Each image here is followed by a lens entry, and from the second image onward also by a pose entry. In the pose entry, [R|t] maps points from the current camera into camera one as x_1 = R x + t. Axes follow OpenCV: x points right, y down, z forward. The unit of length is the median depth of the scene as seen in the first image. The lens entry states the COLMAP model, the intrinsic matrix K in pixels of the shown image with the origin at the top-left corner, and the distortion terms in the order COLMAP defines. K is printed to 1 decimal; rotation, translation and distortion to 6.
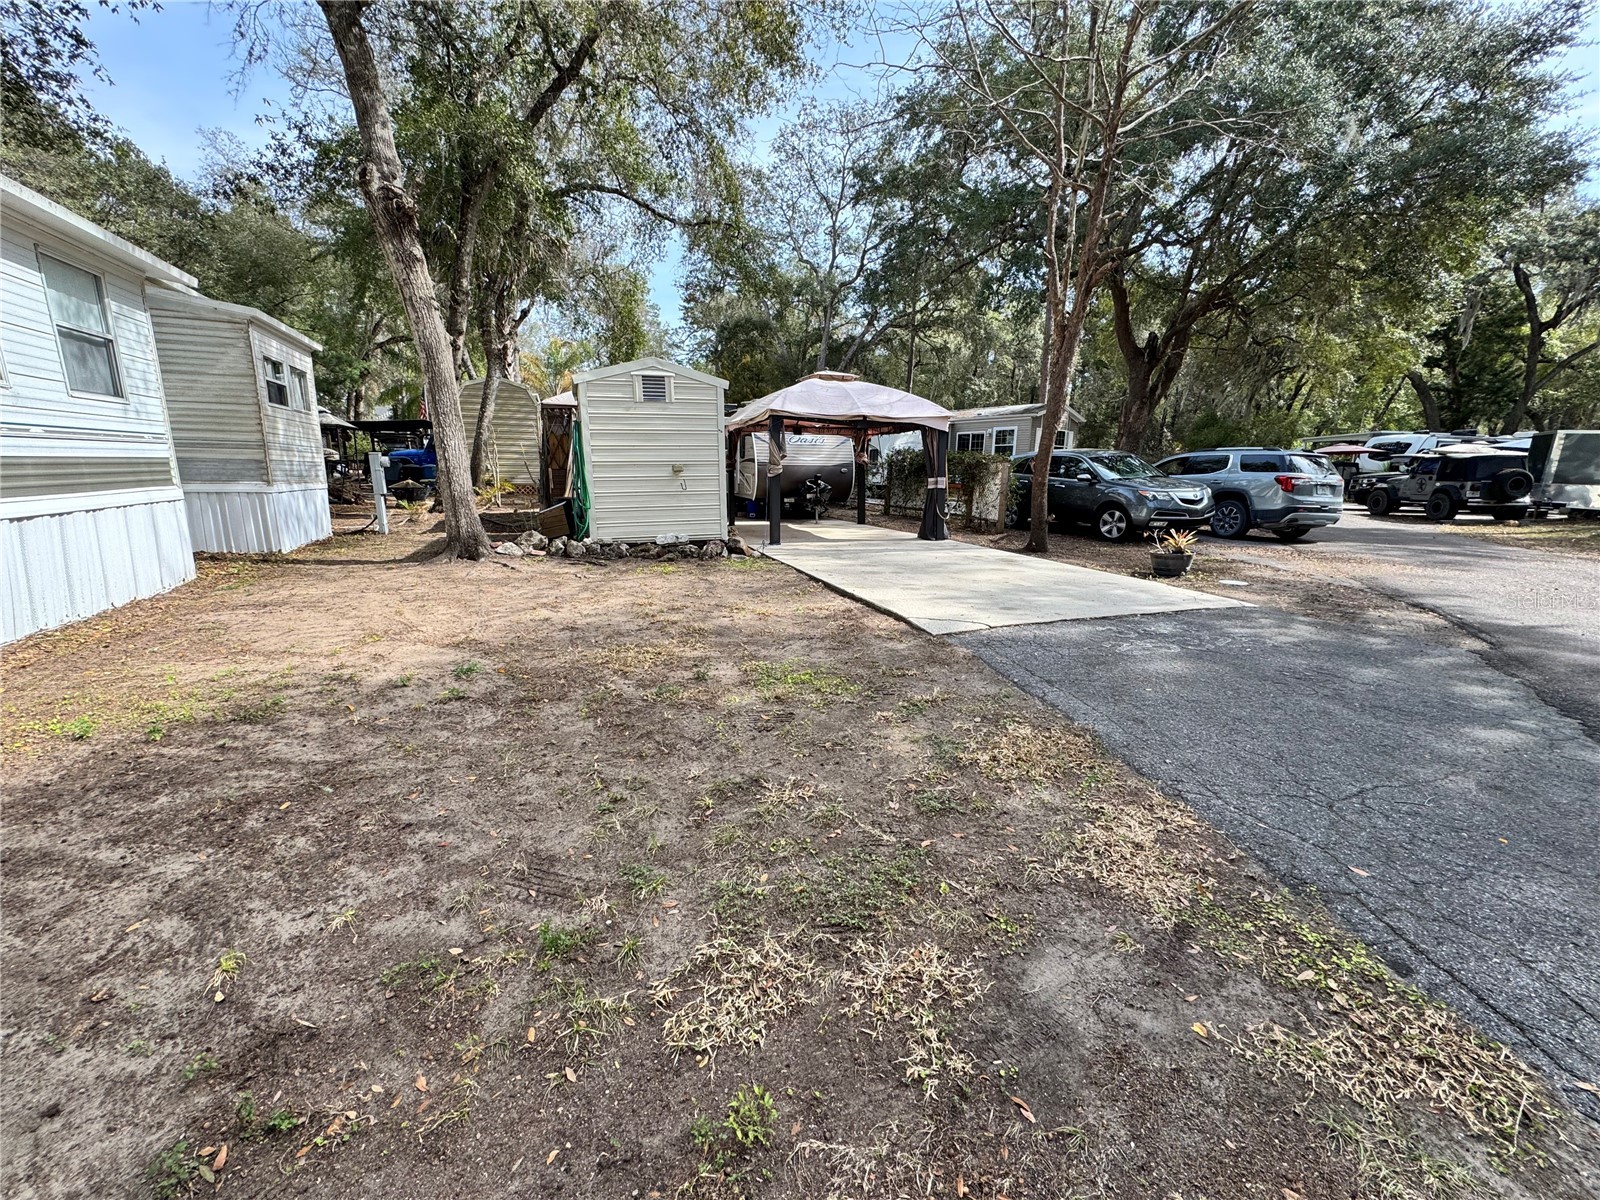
lens RADIAL K [[647.6, 0, 804.1], [0, 647.6, 601.8], [0, 0, 1]] dist [-0.001651, -0.000141]
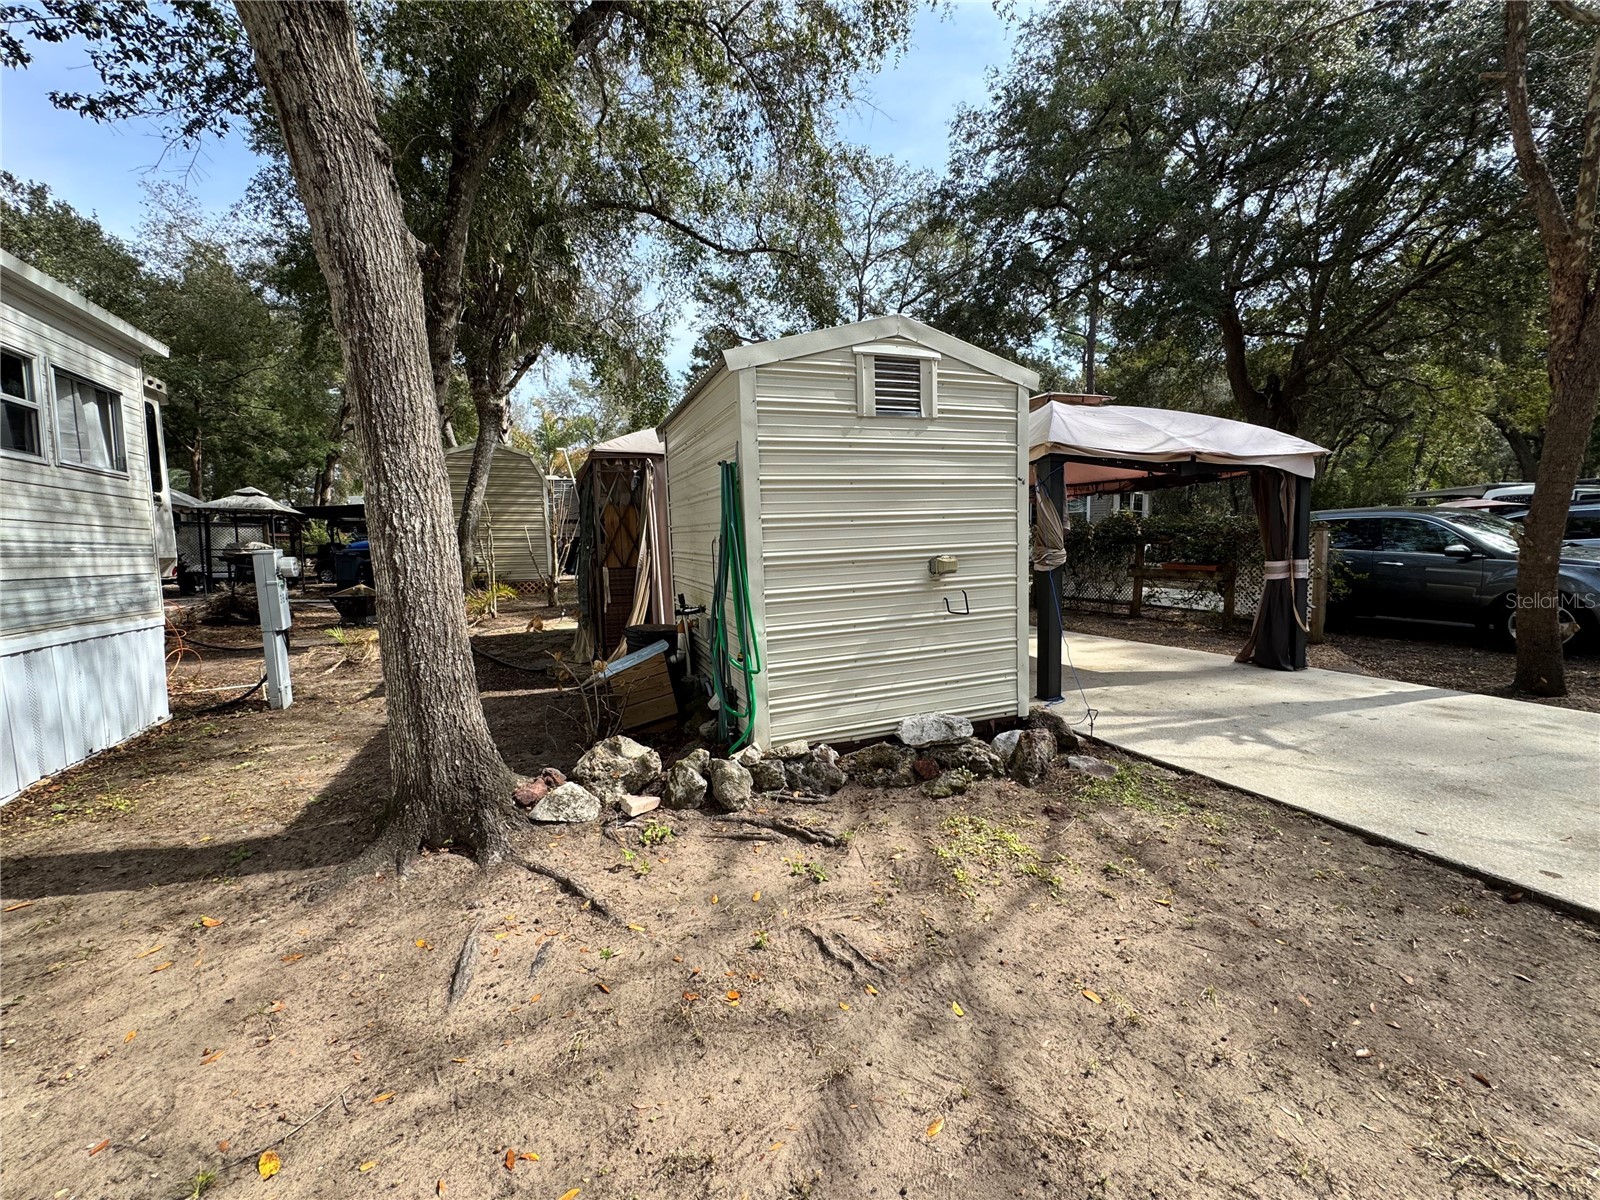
lens RADIAL K [[644.6, 0, 798.4], [0, 644.6, 600.6], [0, 0, 1]] dist [-0.000708, 0.000043]
pose [[0.999116, -0.034441, 0.024113, -0.232247], [0.036984, 0.992738, -0.114472, -0.104761], [-0.019995, 0.115263, 0.993134, 0.438517]]
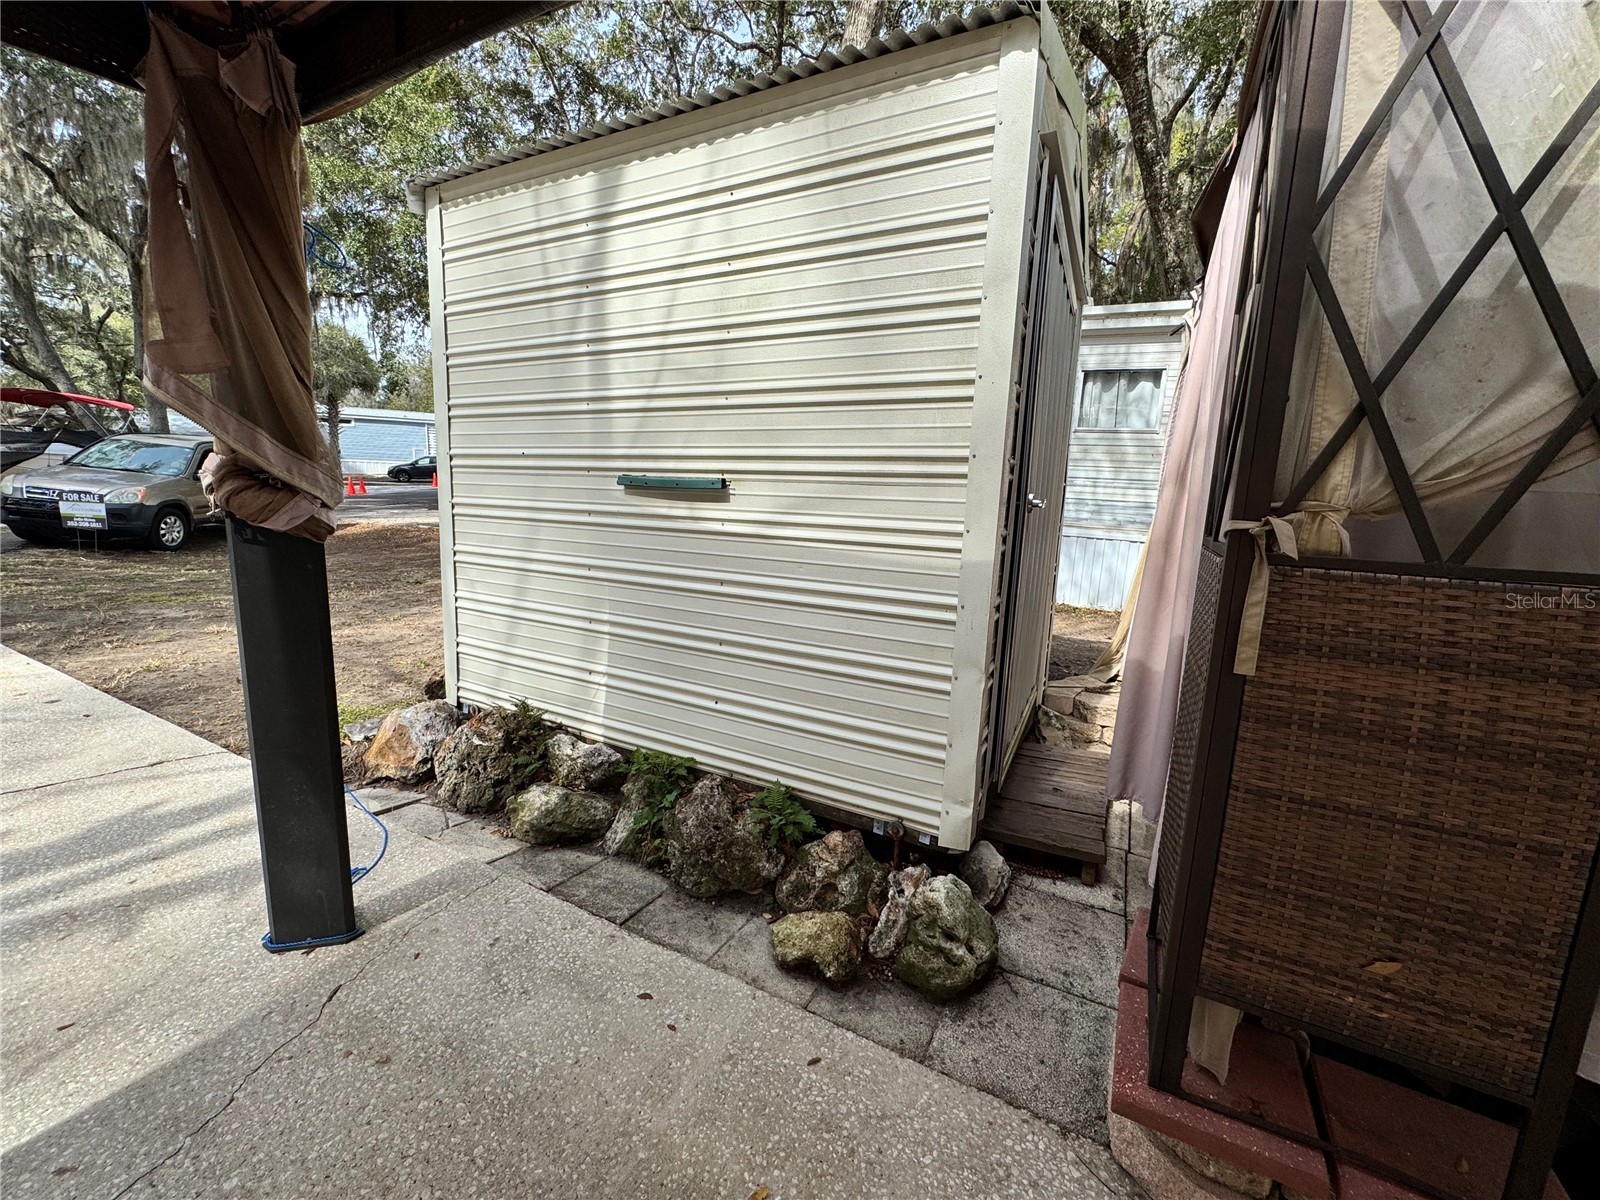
lens RADIAL K [[644.6, 0, 798.4], [0, 644.6, 600.6], [0, 0, 1]] dist [-0.000708, 0.000043]
pose [[-0.739799, 0.073724, -0.668777, -0.021195], [-0.180928, 0.935568, 0.303277, -0.221392], [0.648045, 0.345364, -0.678793, 1.079723]]
